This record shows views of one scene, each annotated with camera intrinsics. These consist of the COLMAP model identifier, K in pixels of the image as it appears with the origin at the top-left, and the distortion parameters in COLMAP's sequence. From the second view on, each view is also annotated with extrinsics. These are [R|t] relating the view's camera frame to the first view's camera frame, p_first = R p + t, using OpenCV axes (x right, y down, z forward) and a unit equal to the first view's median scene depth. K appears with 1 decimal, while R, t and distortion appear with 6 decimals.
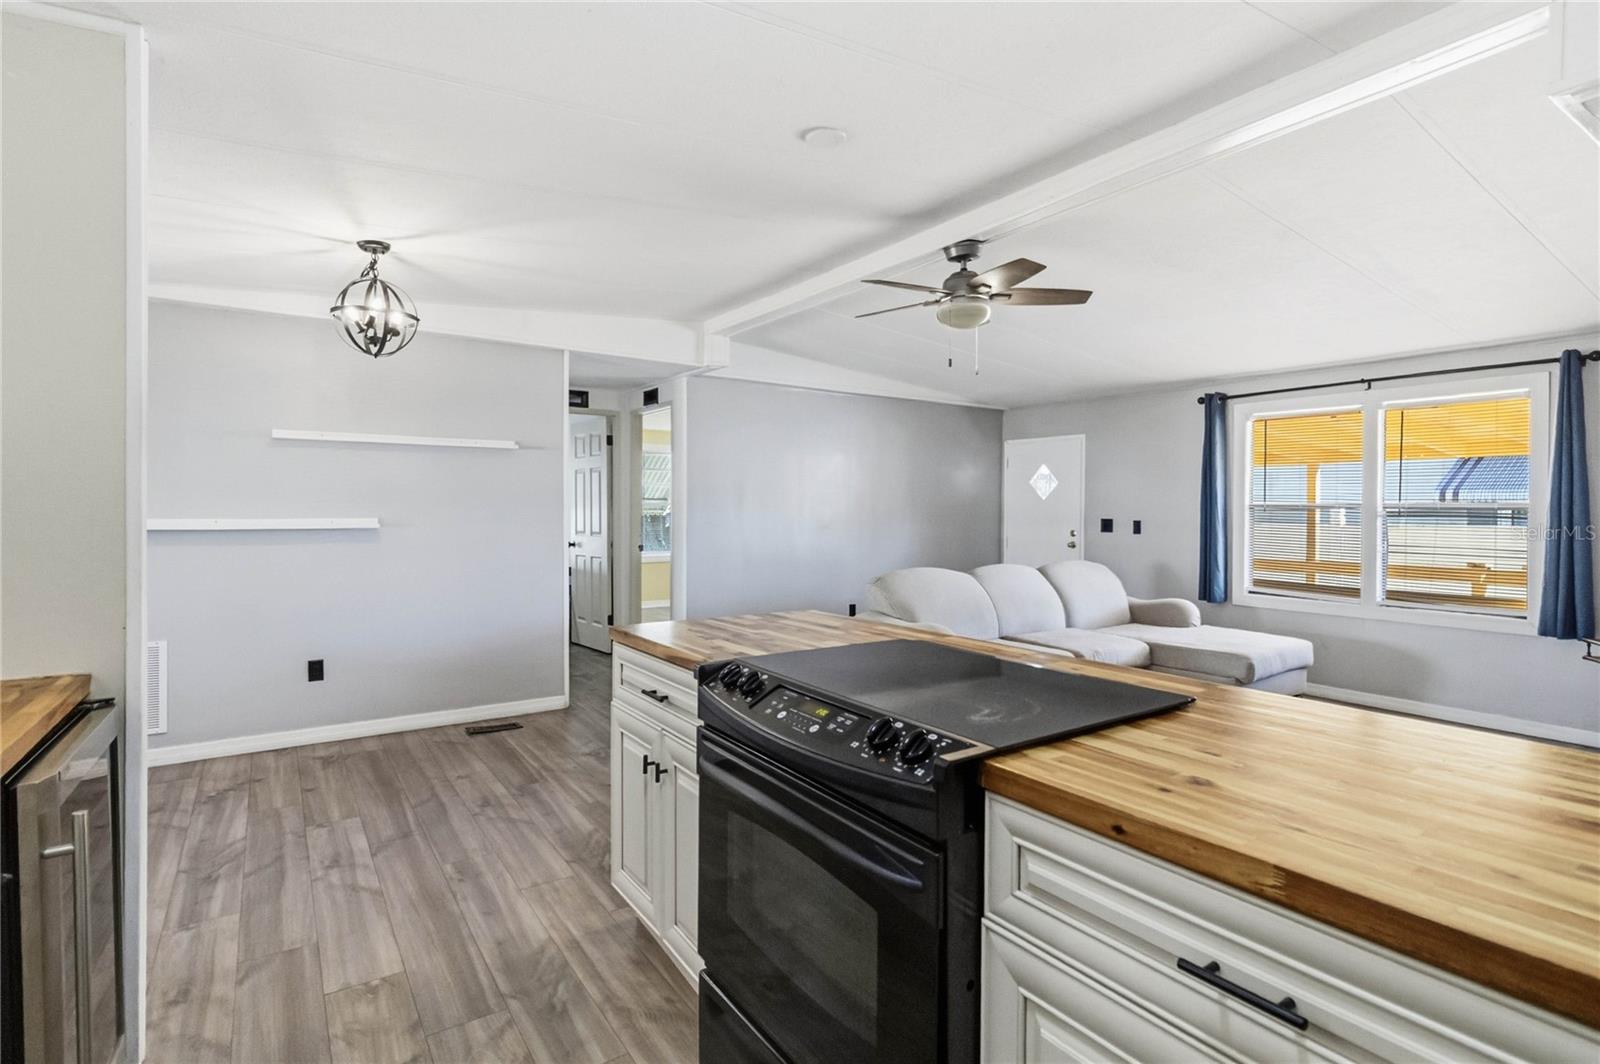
lens RADIAL K [[755.7, 0, 811.5], [0, 755.7, 538.1], [0, 0, 1]] dist [0.000813, 0.000839]
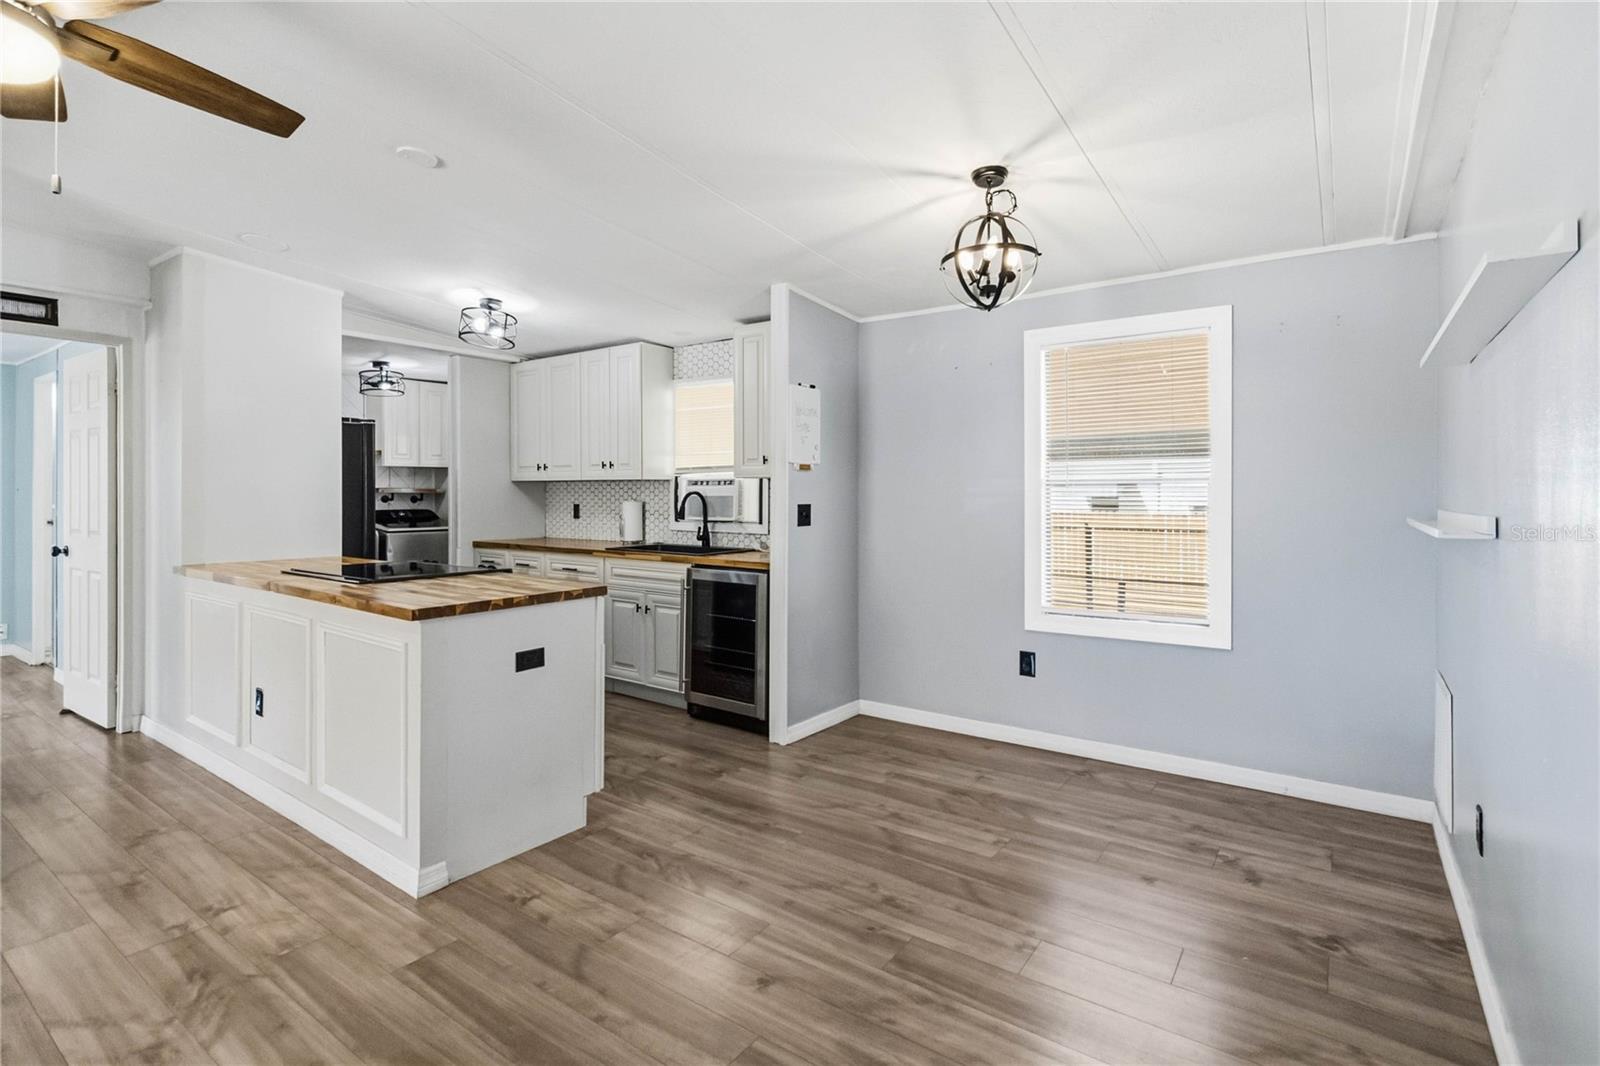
lens RADIAL K [[755.7, 0, 801.0], [0, 755.7, 490.8], [0, 0, 1]] dist [0.000813, 0.000839]
pose [[-0.948367, -0.008628, -0.317057, -0.127047], [-0.016745, 0.999598, 0.022885, -0.058763], [0.316732, 0.027013, -0.948130, 1.749098]]
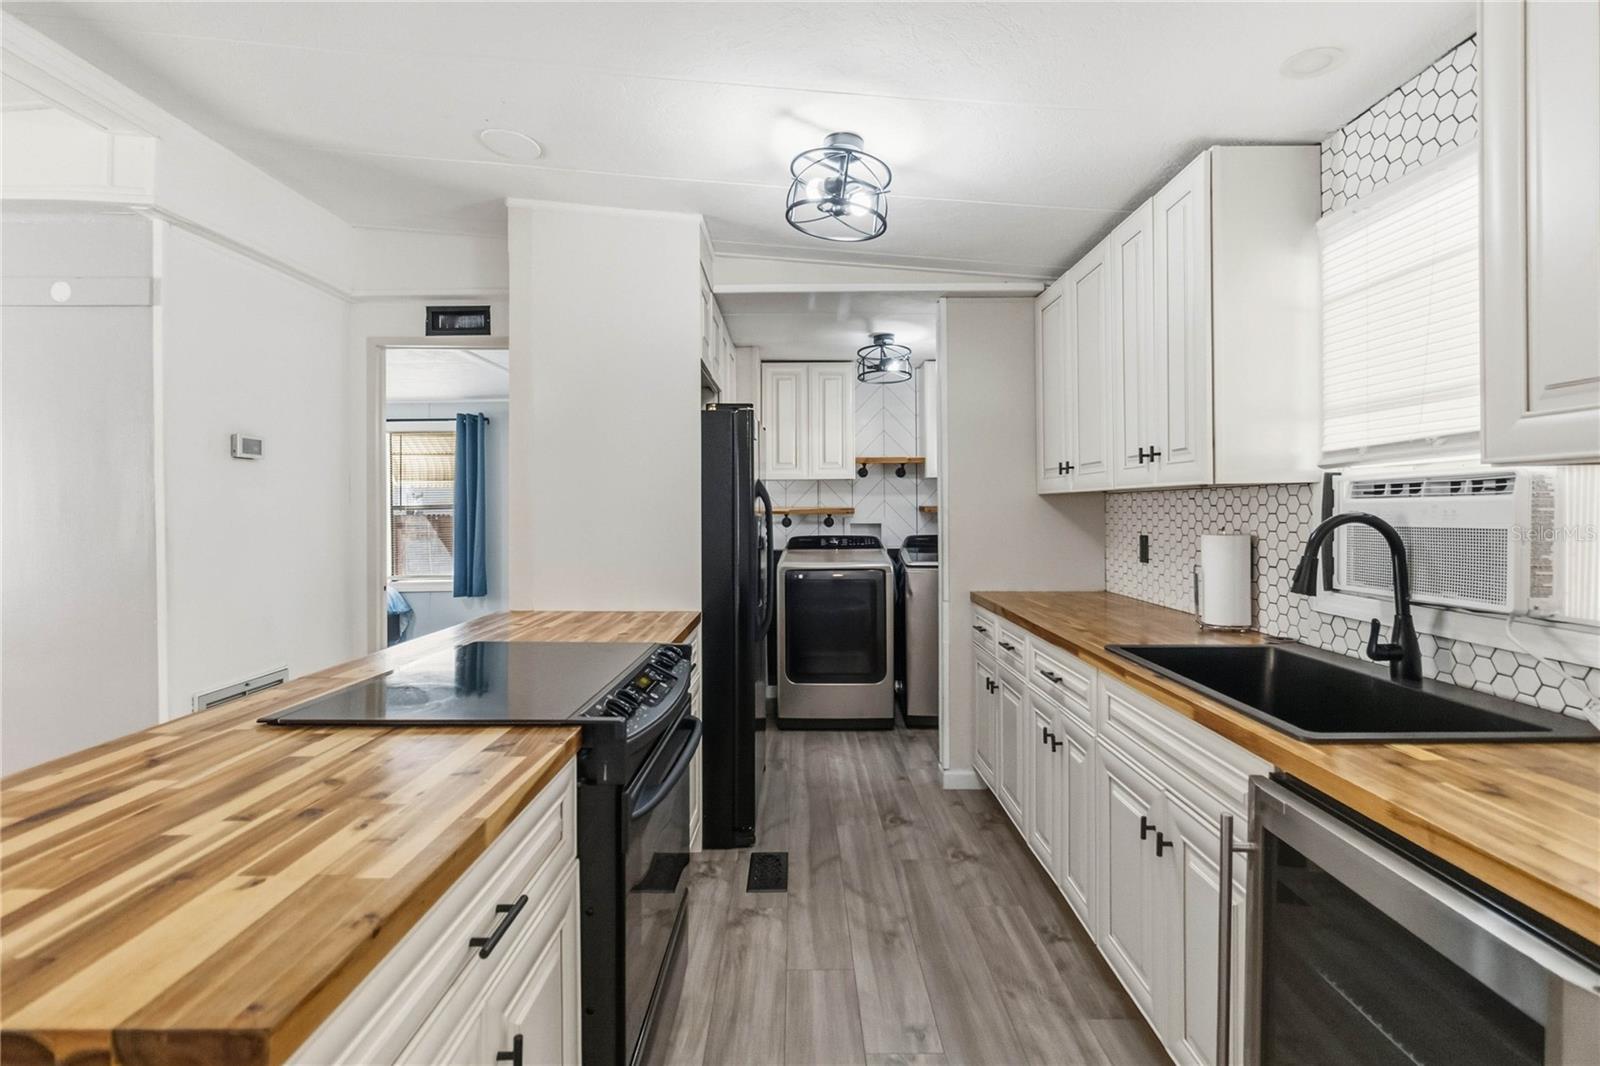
lens RADIAL K [[755.7, 0, 809.0], [0, 755.7, 510.9], [0, 0, 1]] dist [0.000813, 0.000839]
pose [[-0.819105, -0.004265, 0.573627, -0.411682], [0.016298, 0.999396, 0.030702, -0.042286], [-0.573412, 0.034497, -0.818541, 0.824564]]
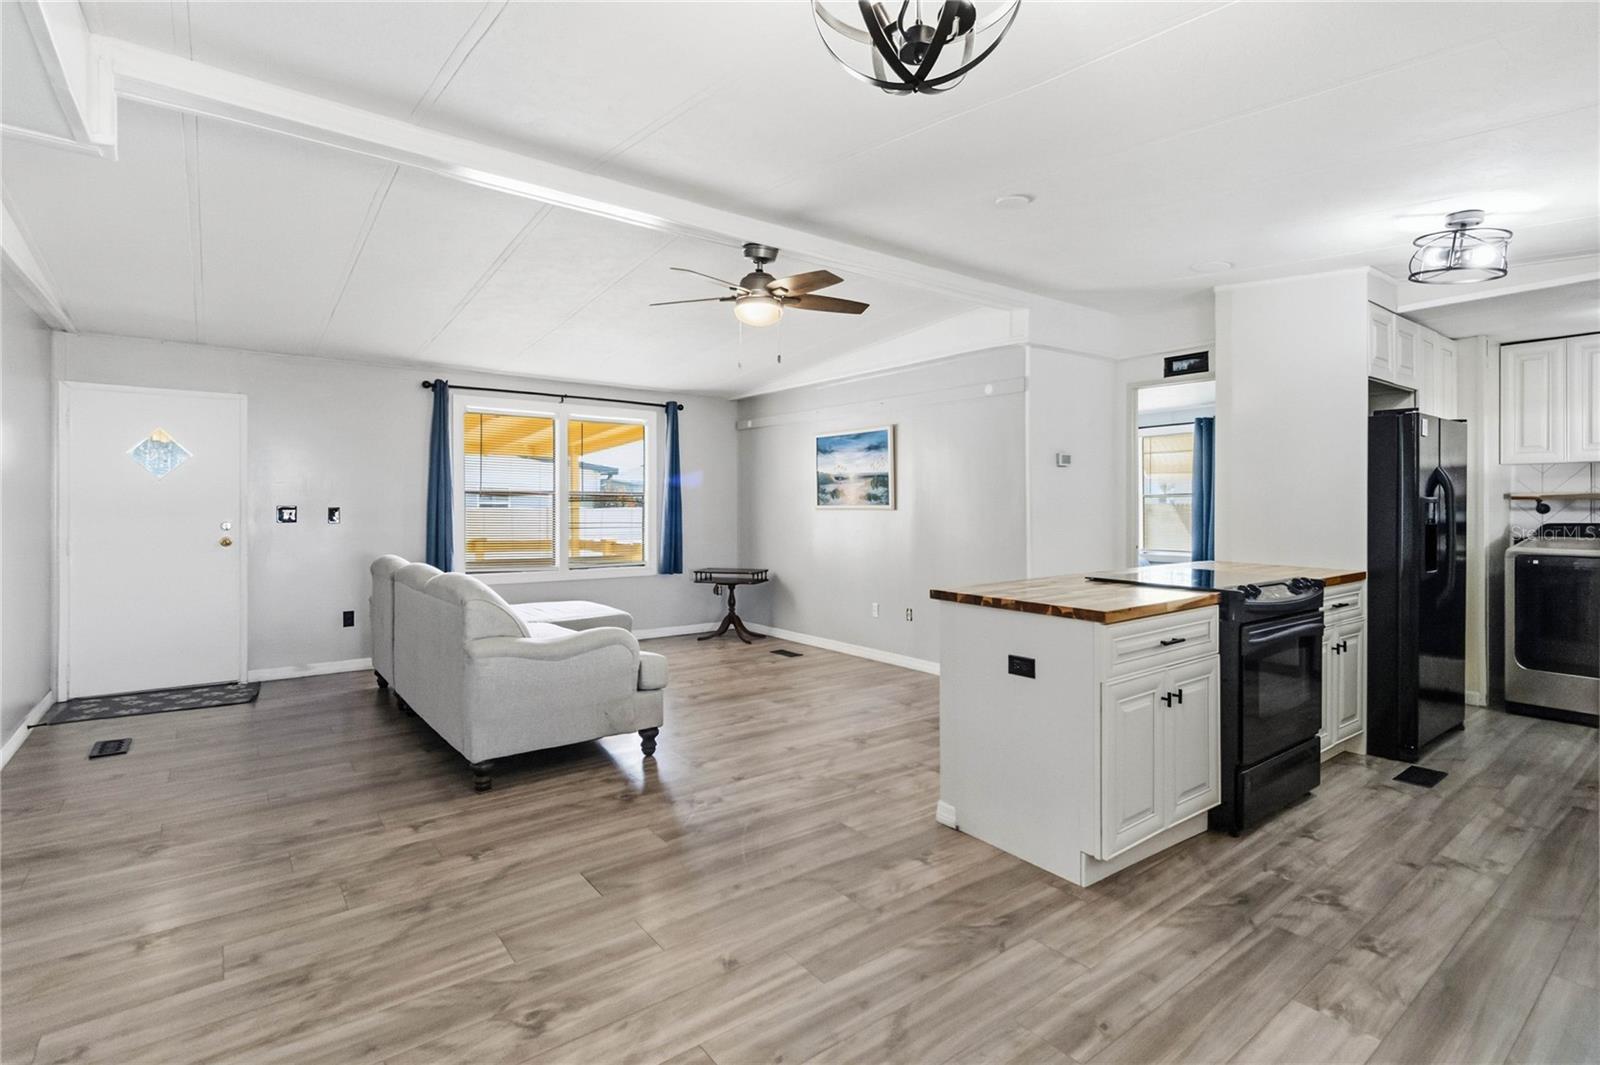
lens RADIAL K [[755.7, 0, 801.0], [0, 755.7, 511.8], [0, 0, 1]] dist [0.000813, 0.000839]
pose [[-0.026753, -0.017784, 0.999484, -0.968765], [0.031773, 0.999321, 0.018631, -0.037754], [-0.999137, 0.032255, -0.026170, 1.084710]]
